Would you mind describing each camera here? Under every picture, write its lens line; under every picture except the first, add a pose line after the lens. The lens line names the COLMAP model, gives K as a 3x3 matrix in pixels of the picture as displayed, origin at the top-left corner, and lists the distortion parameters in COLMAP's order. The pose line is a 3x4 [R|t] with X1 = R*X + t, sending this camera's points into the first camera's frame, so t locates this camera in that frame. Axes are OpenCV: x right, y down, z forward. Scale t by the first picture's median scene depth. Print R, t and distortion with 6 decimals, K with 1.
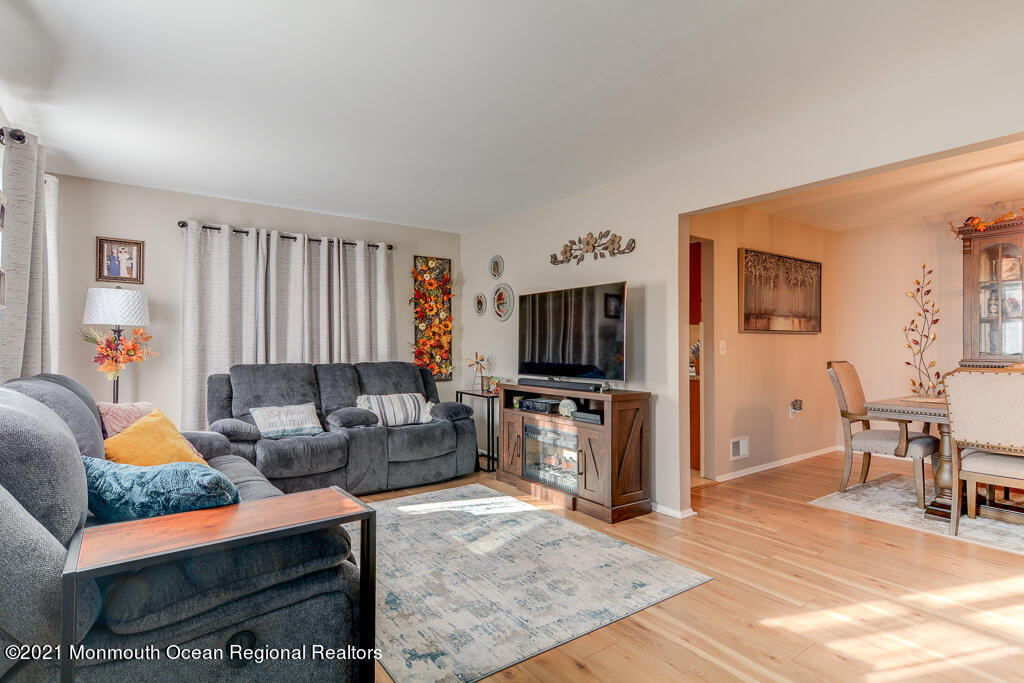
lens RADIAL K [[517.9, 0, 515.3], [0, 517.9, 343.8], [0, 0, 1]] dist [0.012209, -0.001158]
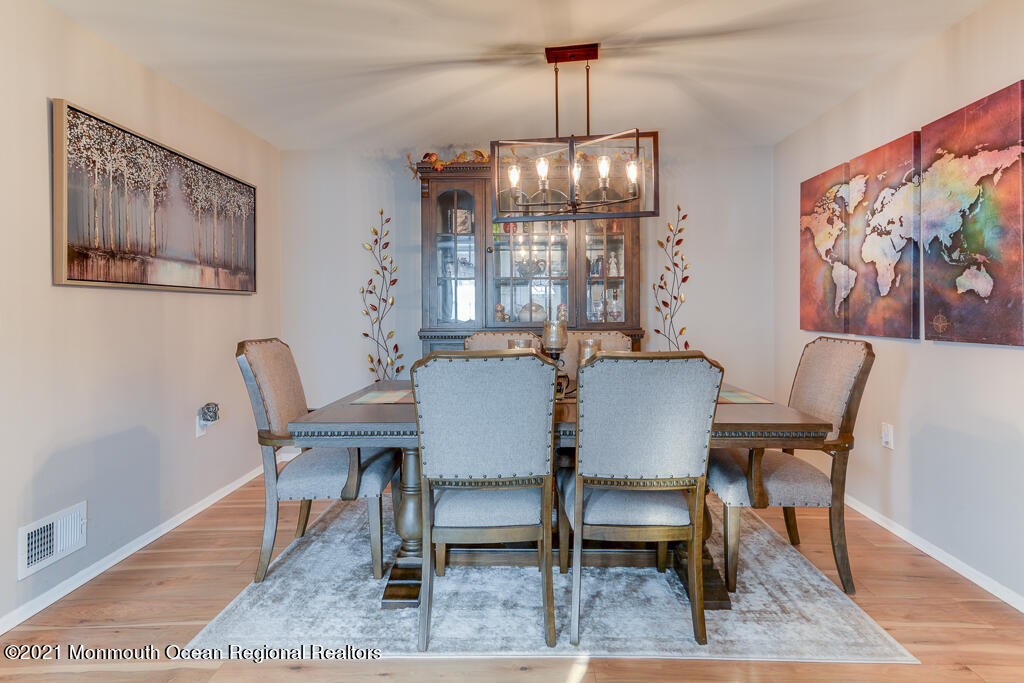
lens RADIAL K [[526.2, 0, 523.6], [0, 526.2, 308.9], [0, 0, 1]] dist [0.024290, -0.000985]
pose [[0.599712, 0.000877, 0.800215, 0.319679], [0.002298, 0.999993, -0.002818, 0.001805], [-0.800212, 0.003528, 0.599707, 0.409605]]
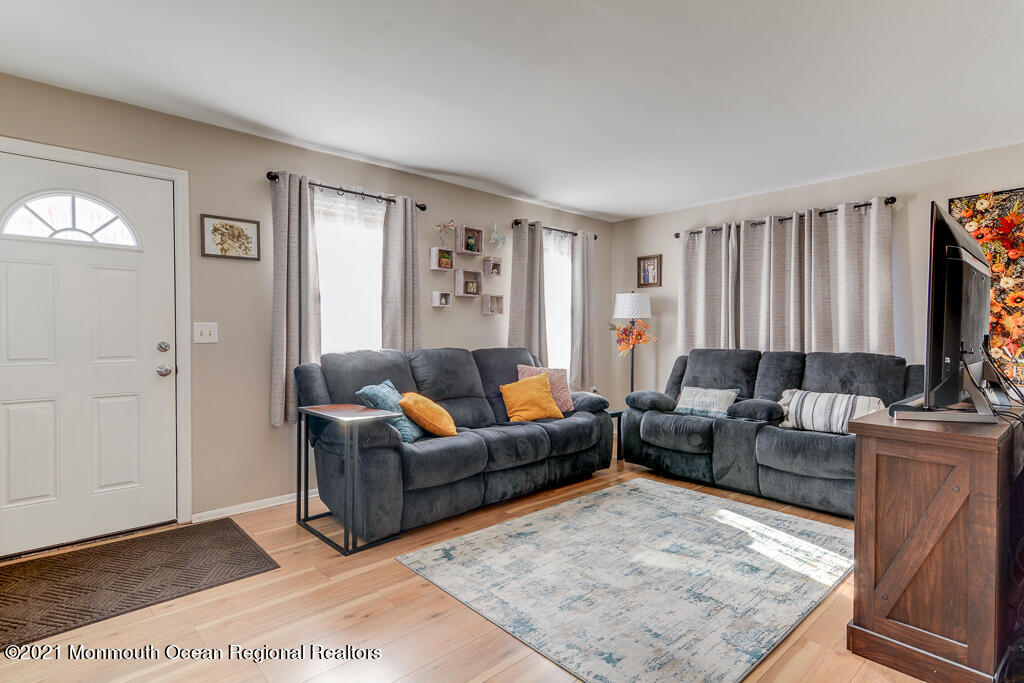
lens RADIAL K [[517.9, 0, 515.3], [0, 517.9, 343.8], [0, 0, 1]] dist [0.012209, -0.001158]
pose [[0.108299, 0.021301, -0.993890, 0.521466], [0.003832, 0.999754, 0.021844, 0.002190], [0.994111, -0.006175, 0.108191, 0.439620]]
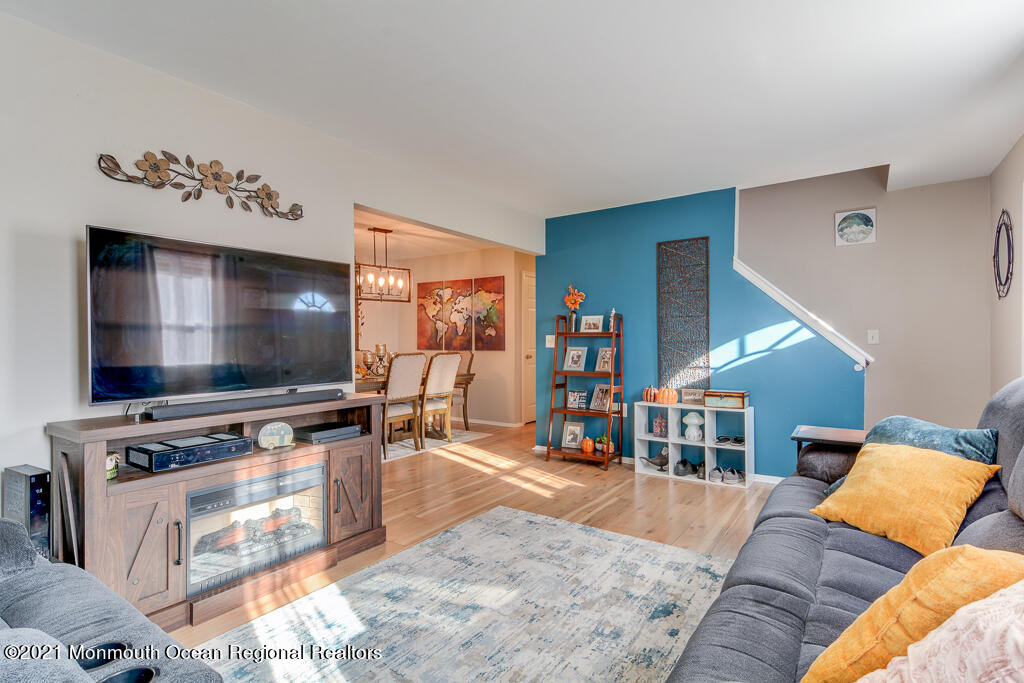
lens RADIAL K [[501.6, 0, 512.6], [0, 501.6, 339.5], [0, 0, 1]] dist [0.013416, -0.000588]
pose [[-0.314638, 0.003762, 0.949204, -0.515384], [0.000421, 0.999993, -0.003824, 0.005444], [-0.949212, -0.000804, -0.314637, 0.795874]]
